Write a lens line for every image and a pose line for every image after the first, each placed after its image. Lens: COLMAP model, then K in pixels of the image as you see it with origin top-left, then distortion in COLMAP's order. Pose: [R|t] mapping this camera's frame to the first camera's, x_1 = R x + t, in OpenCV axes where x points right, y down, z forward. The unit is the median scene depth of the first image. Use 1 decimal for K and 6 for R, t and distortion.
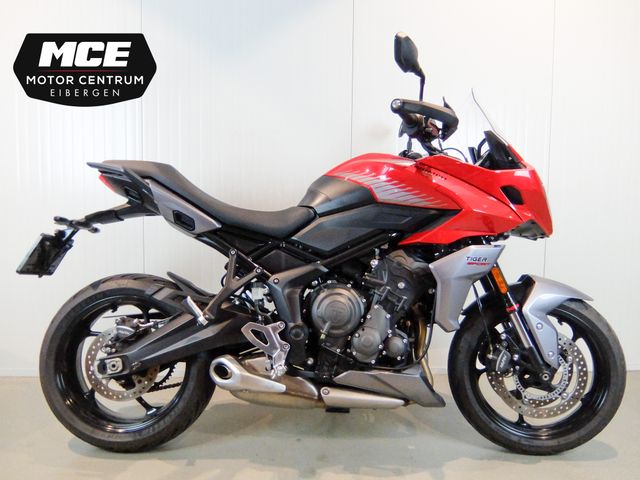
lens RADIAL K [[477.5, 0, 322.4], [0, 477.5, 238.0], [0, 0, 1]] dist [-0.026759, -0.000697]
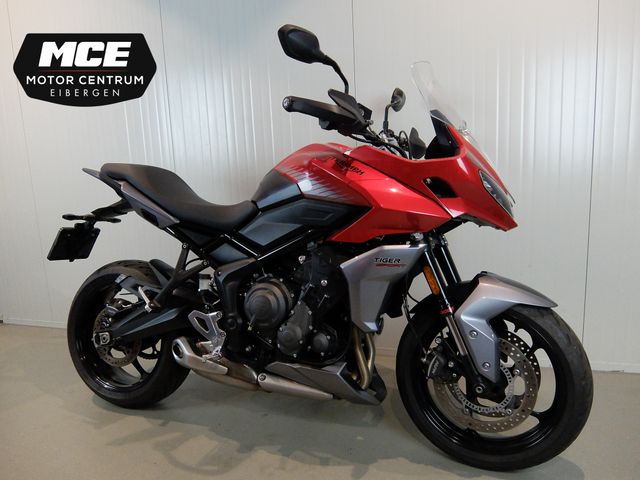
lens RADIAL K [[477.5, 0, 323.2], [0, 477.5, 238.4], [0, 0, 1]] dist [-0.026759, -0.000697]
pose [[0.937251, 0.008084, -0.348563, 0.502623], [0.027568, 0.994883, 0.097201, -0.087379], [0.347565, -0.100710, 0.932232, 0.083820]]
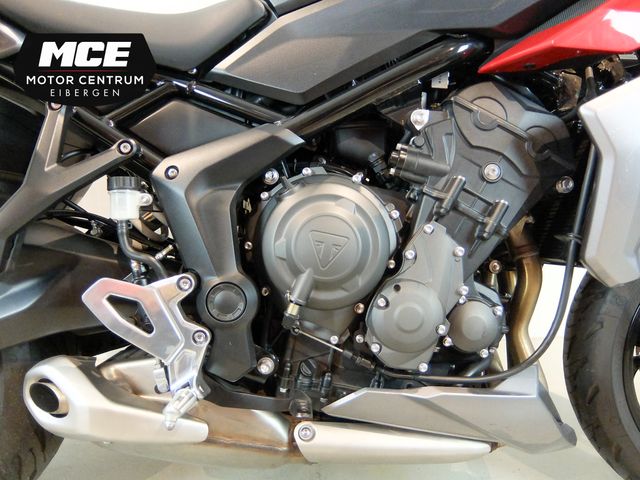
lens RADIAL K [[477.5, 0, 319.2], [0, 477.5, 238.1], [0, 0, 1]] dist [-0.026759, -0.000697]
pose [[0.999446, -0.030654, 0.012941, 0.018354], [0.028728, 0.991196, 0.129249, 0.097765], [-0.016789, -0.128806, 0.991528, 0.605108]]
